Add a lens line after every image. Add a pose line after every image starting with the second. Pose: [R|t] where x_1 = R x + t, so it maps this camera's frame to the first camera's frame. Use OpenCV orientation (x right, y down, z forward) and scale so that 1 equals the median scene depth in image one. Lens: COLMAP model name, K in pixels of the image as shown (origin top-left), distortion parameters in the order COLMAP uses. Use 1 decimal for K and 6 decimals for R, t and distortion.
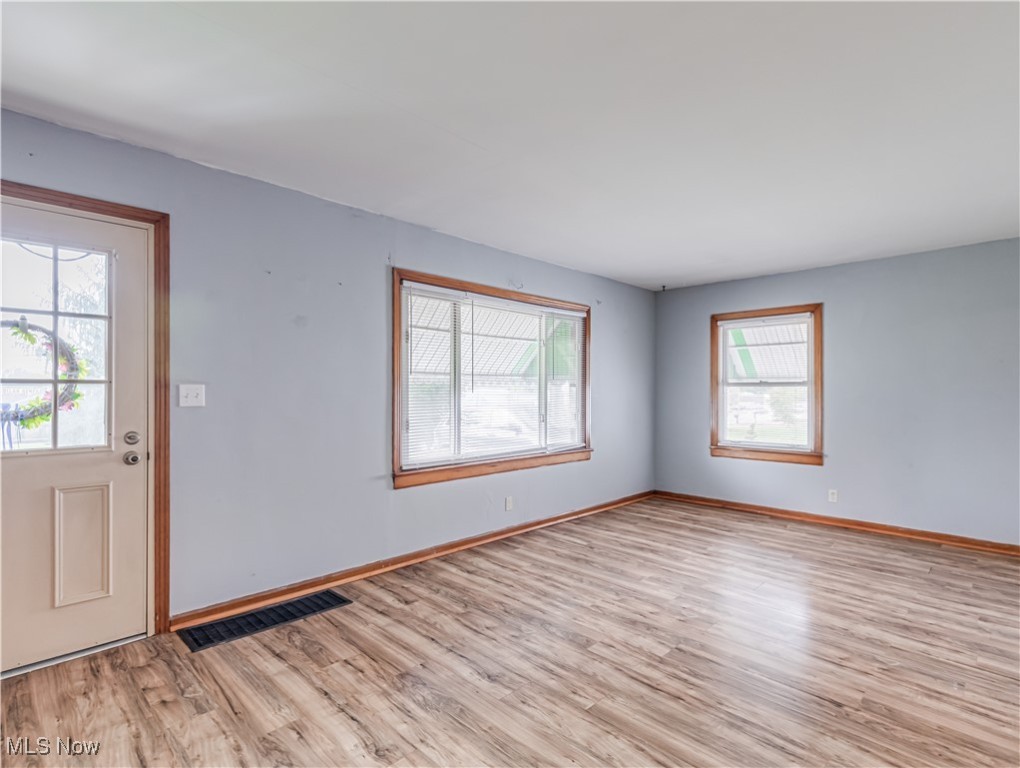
lens RADIAL K [[523.2, 0, 505.9], [0, 523.2, 386.4], [0, 0, 1]] dist [0.008455, -0.000079]
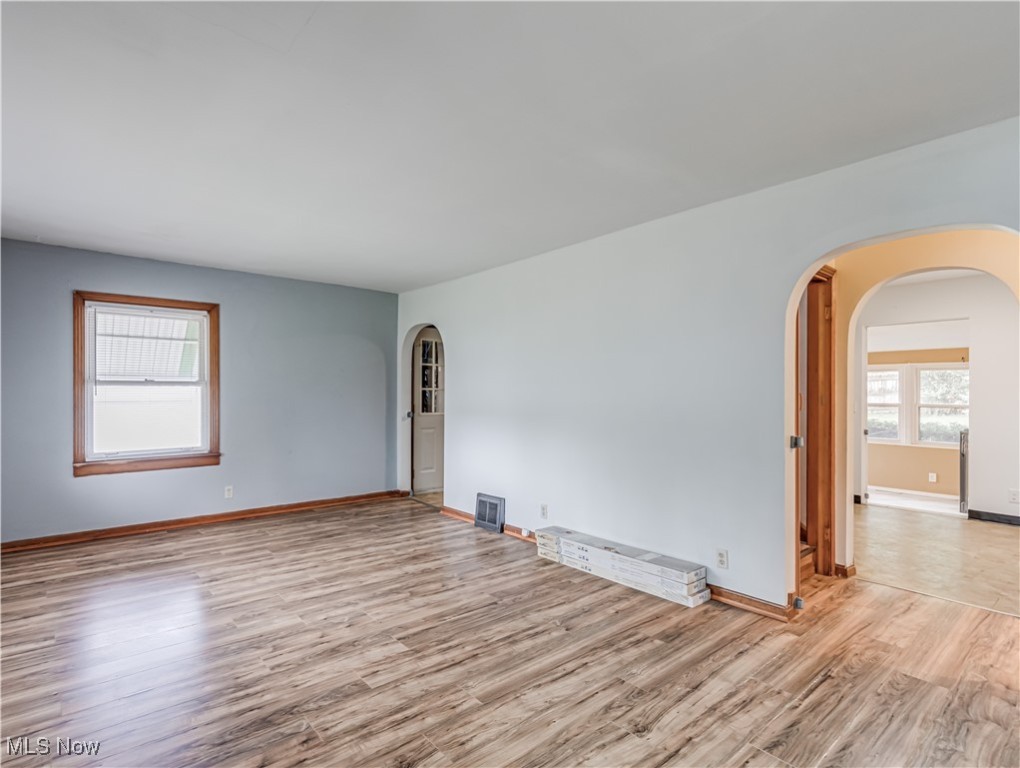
lens RADIAL K [[523.2, 0, 510.7], [0, 523.2, 379.9], [0, 0, 1]] dist [0.008455, -0.000079]
pose [[0.078851, 0.017580, 0.996731, -0.532938], [-0.011481, 0.999794, -0.016725, -0.002620], [-0.996820, -0.010124, 0.079036, 0.526541]]
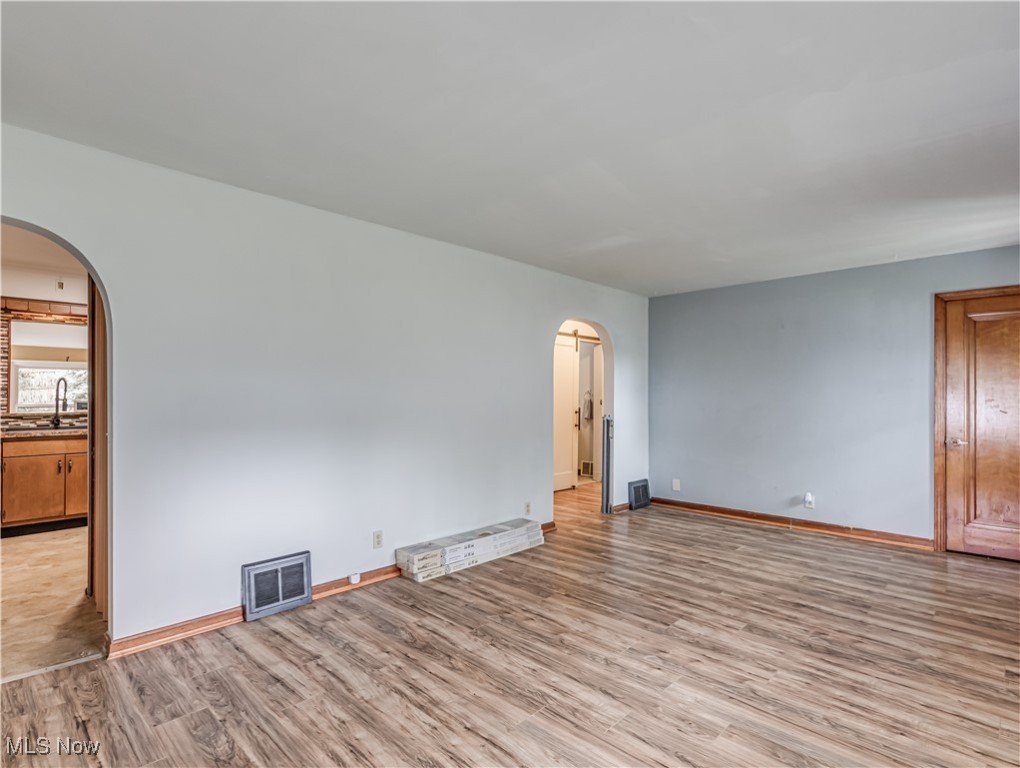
lens RADIAL K [[523.2, 0, 500.4], [0, 523.2, 345.0], [0, 0, 1]] dist [0.008455, -0.000079]
pose [[-0.999918, -0.012724, -0.001115, 0.525221], [-0.012533, 0.994232, -0.106519, 0.017200], [0.002464, -0.106496, -0.994310, 1.649584]]
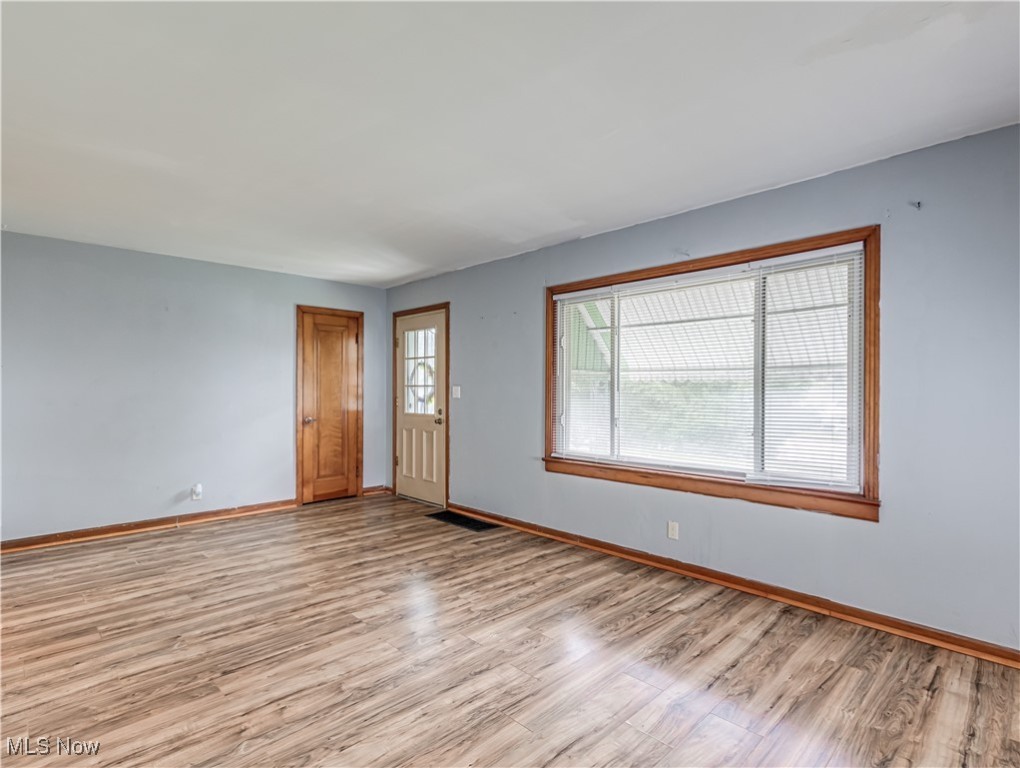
lens RADIAL K [[523.2, 0, 503.6], [0, 523.2, 383.3], [0, 0, 1]] dist [0.008455, -0.000079]
pose [[-0.027400, -0.018211, -0.999459, 1.068786], [0.005056, 0.999819, -0.018356, 0.017676], [0.999612, -0.005556, -0.027303, 1.002259]]
